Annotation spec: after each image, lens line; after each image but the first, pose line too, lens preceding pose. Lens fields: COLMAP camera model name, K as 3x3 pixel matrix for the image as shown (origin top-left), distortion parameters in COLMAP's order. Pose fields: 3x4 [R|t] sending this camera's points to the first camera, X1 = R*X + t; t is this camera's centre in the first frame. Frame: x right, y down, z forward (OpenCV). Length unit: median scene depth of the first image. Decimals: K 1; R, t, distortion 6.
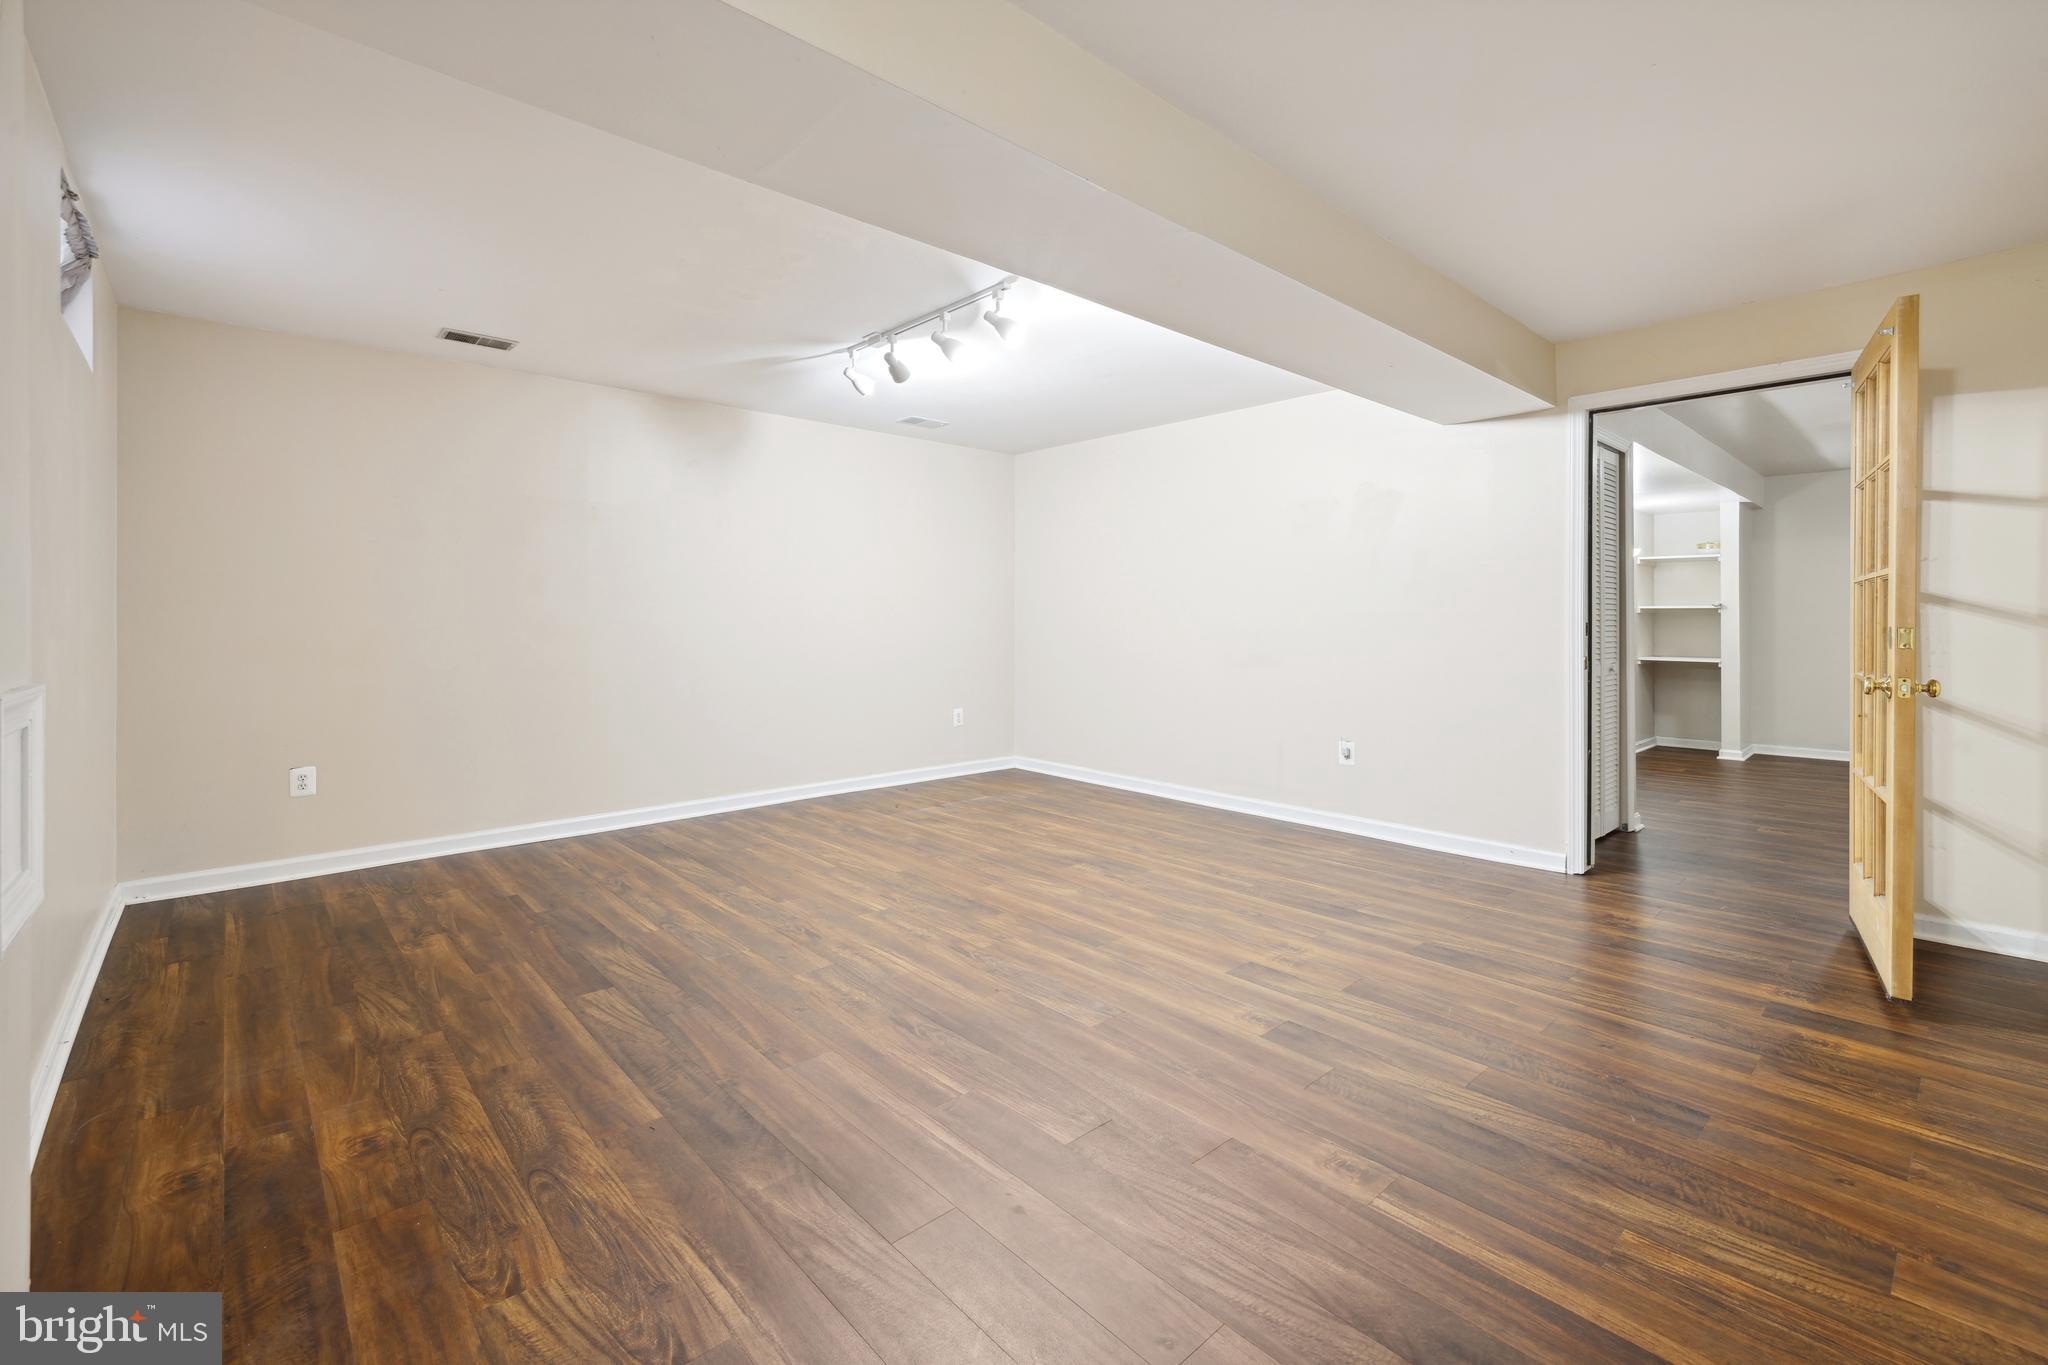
lens RADIAL K [[881.9, 0, 1046.8], [0, 881.9, 610.5], [0, 0, 1]] dist [-0.000304, 0.000211]
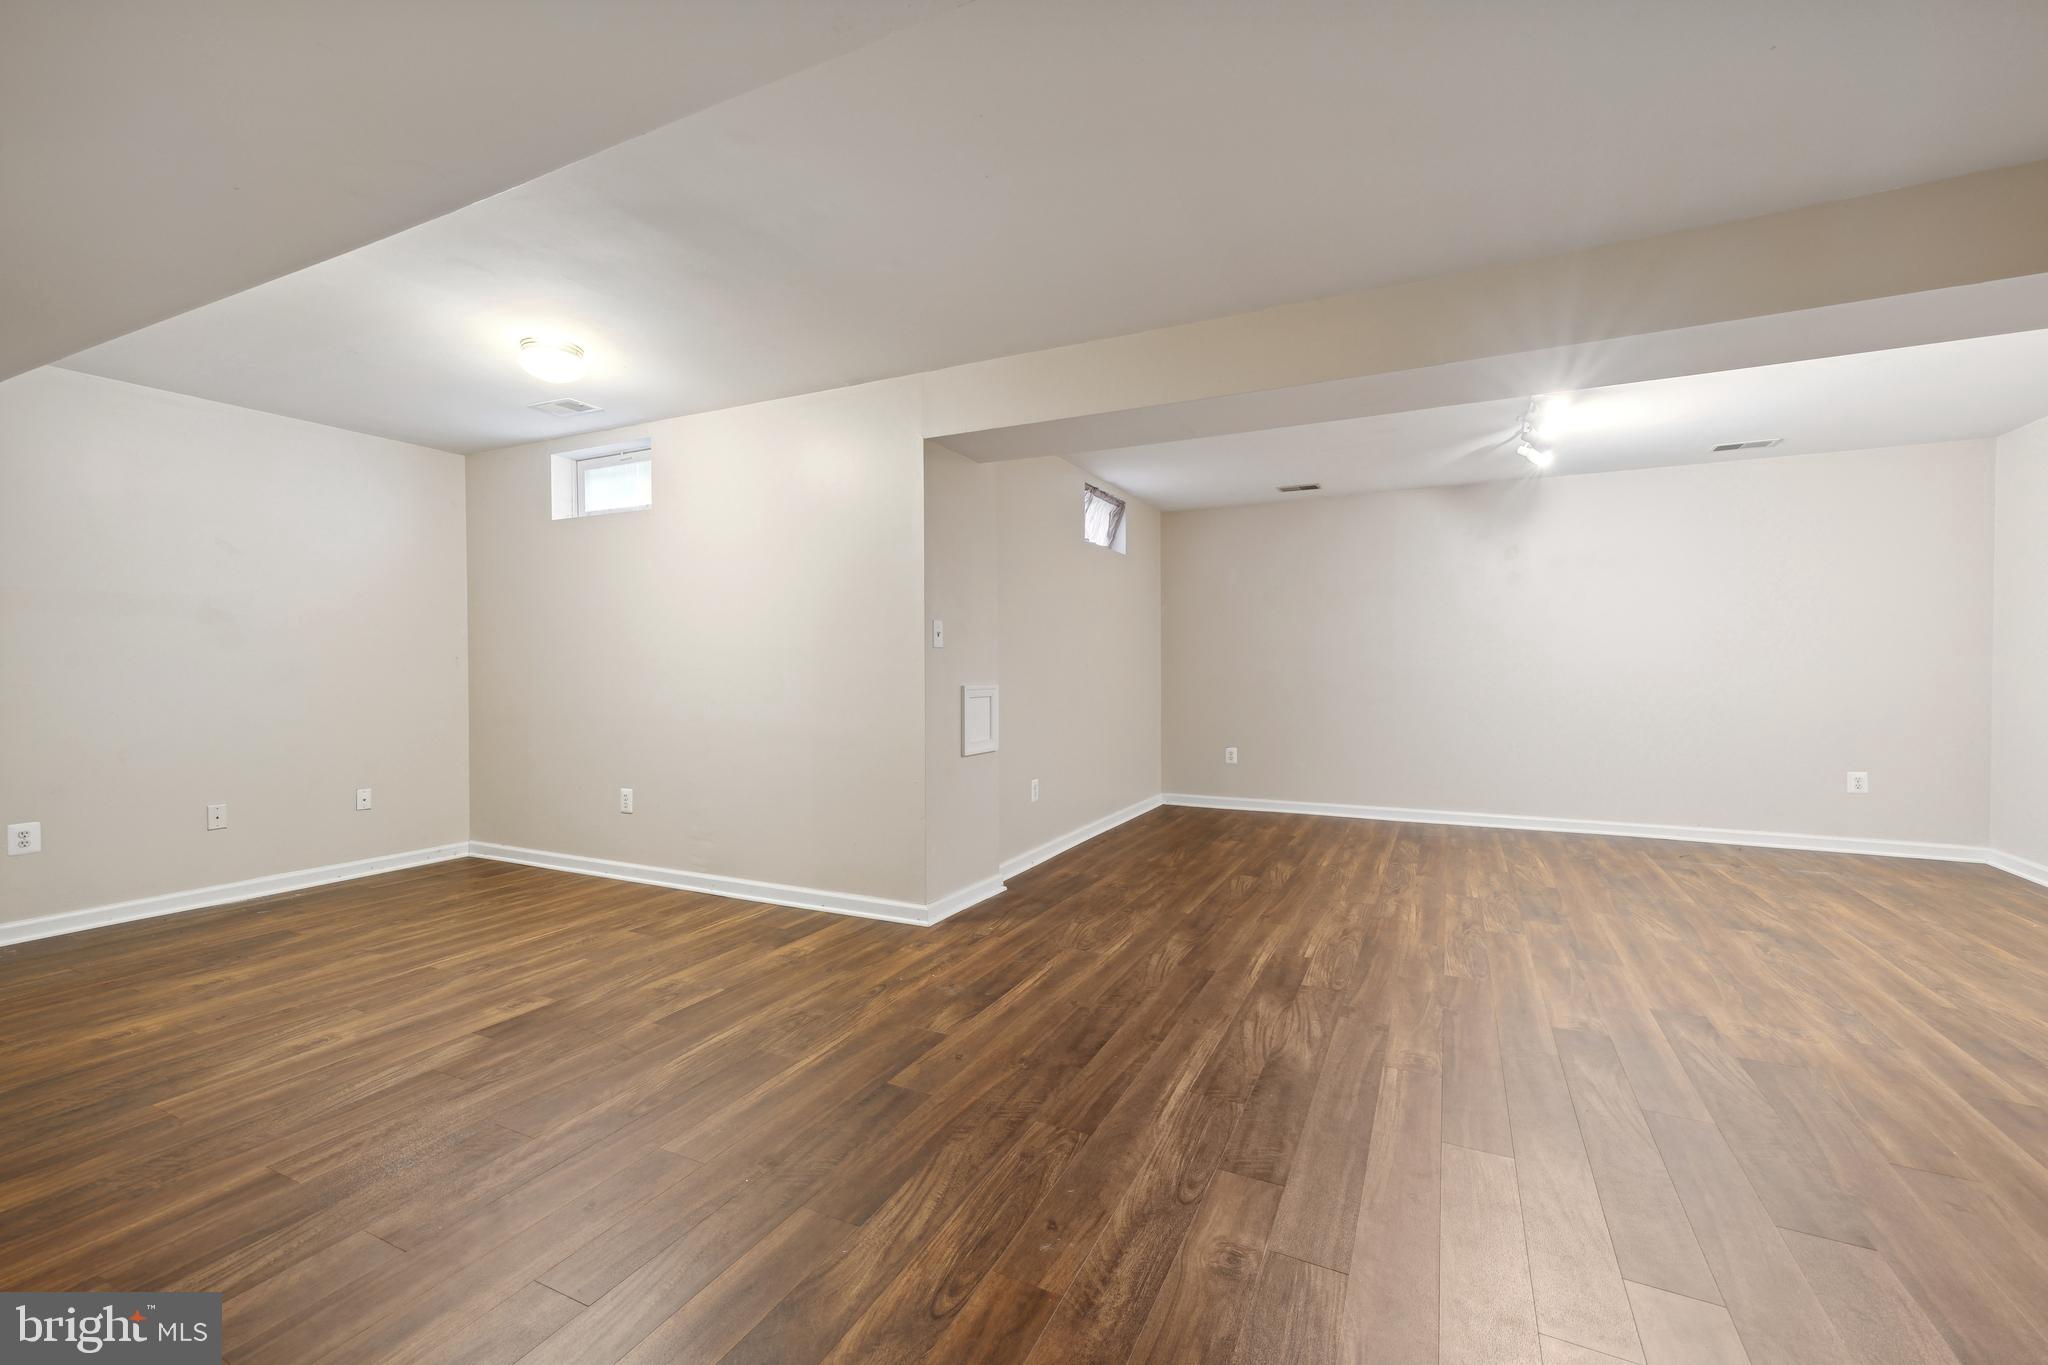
lens RADIAL K [[881.9, 0, 1027.1], [0, 881.9, 679.9], [0, 0, 1]] dist [-0.000304, 0.000211]
pose [[0.353860, 0.012357, -0.935217, 0.892970], [0.011387, 0.999782, 0.017519, 0.005616], [0.935229, -0.016848, 0.353642, -0.026865]]
